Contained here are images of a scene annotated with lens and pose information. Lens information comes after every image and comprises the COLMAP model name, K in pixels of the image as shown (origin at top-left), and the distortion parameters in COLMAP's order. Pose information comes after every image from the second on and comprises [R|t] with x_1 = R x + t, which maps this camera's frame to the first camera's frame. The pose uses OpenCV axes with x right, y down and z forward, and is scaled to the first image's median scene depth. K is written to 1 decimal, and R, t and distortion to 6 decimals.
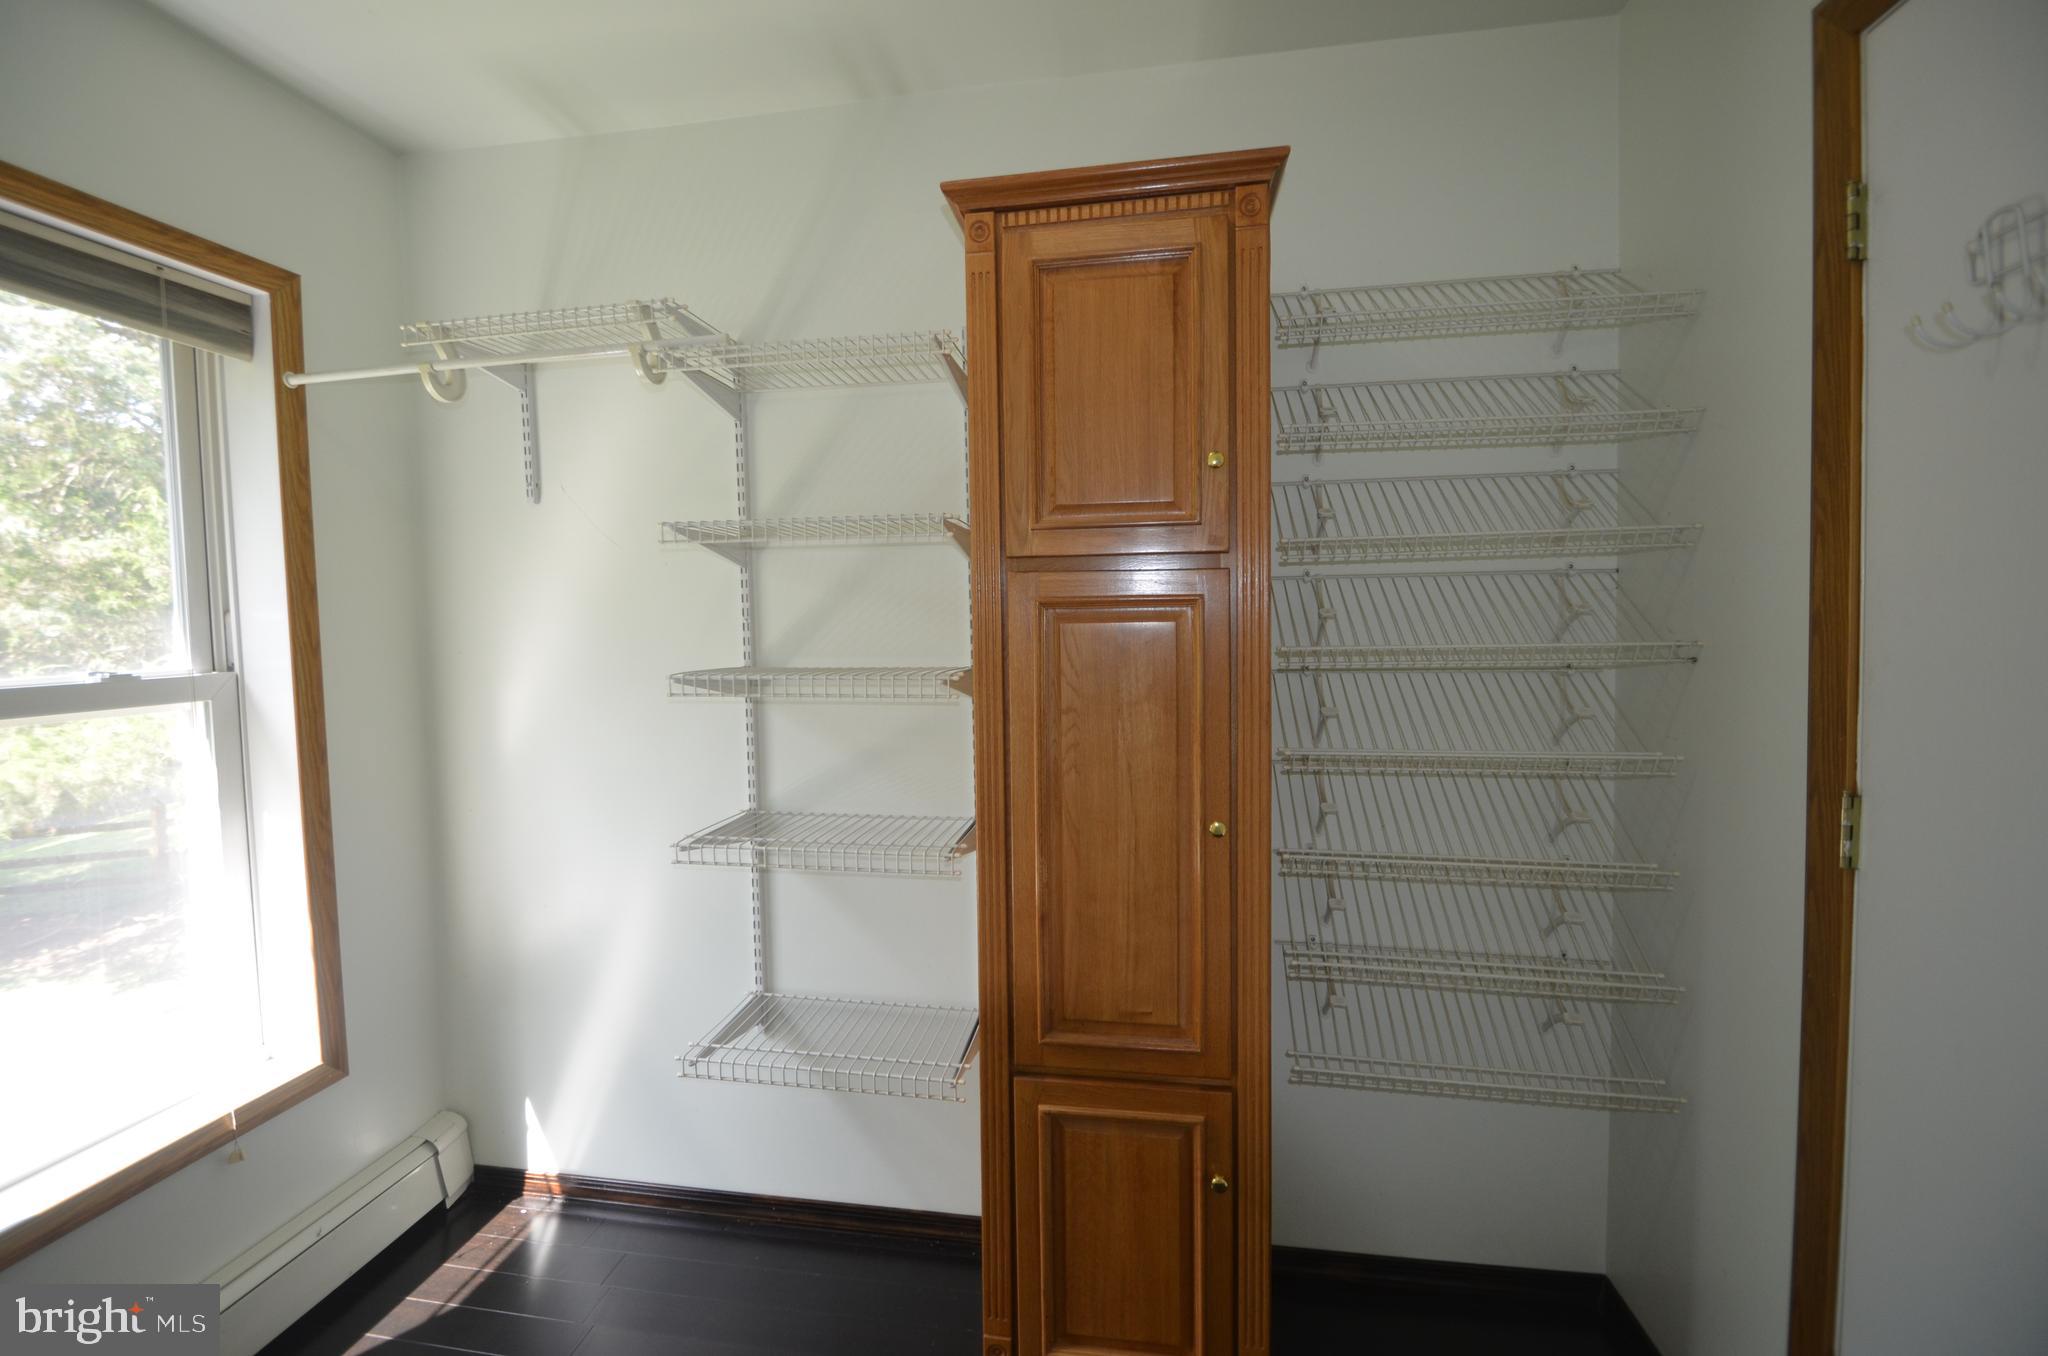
lens RADIAL K [[894.3, 0, 1025.4], [0, 894.3, 667.3], [0, 0, 1]] dist [-0.002992, -0.004346]
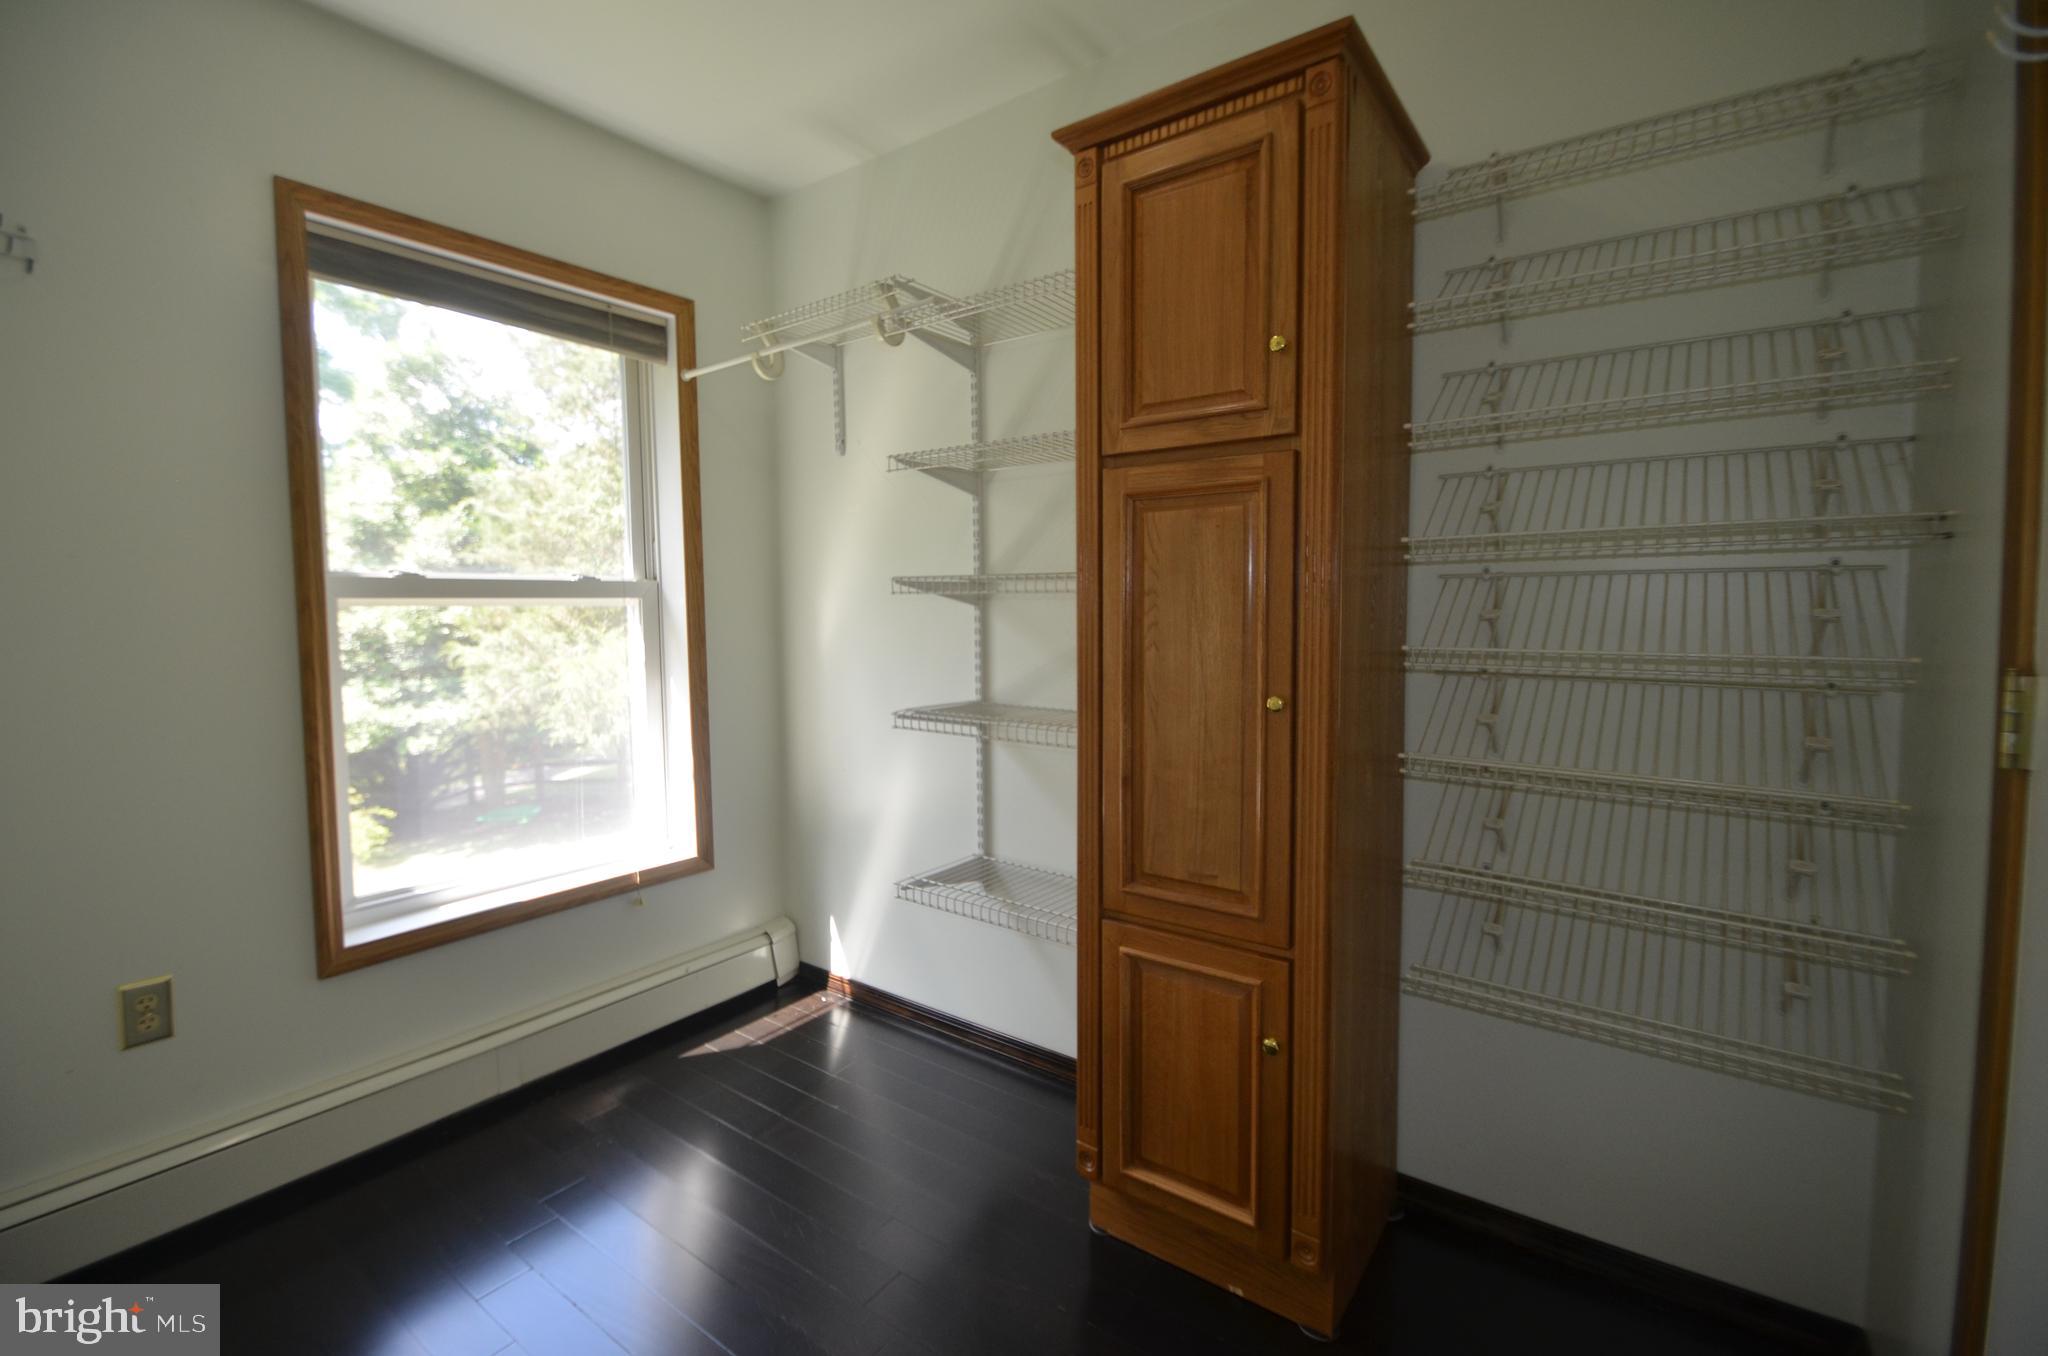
lens RADIAL K [[894.3, 0, 1032.3], [0, 894.3, 668.6], [0, 0, 1]] dist [-0.002992, -0.004346]
pose [[0.894770, 0.037698, -0.444933, 0.341693], [-0.028078, 0.999208, 0.028195, 0.096047], [0.445644, -0.012735, 0.895120, -0.042011]]
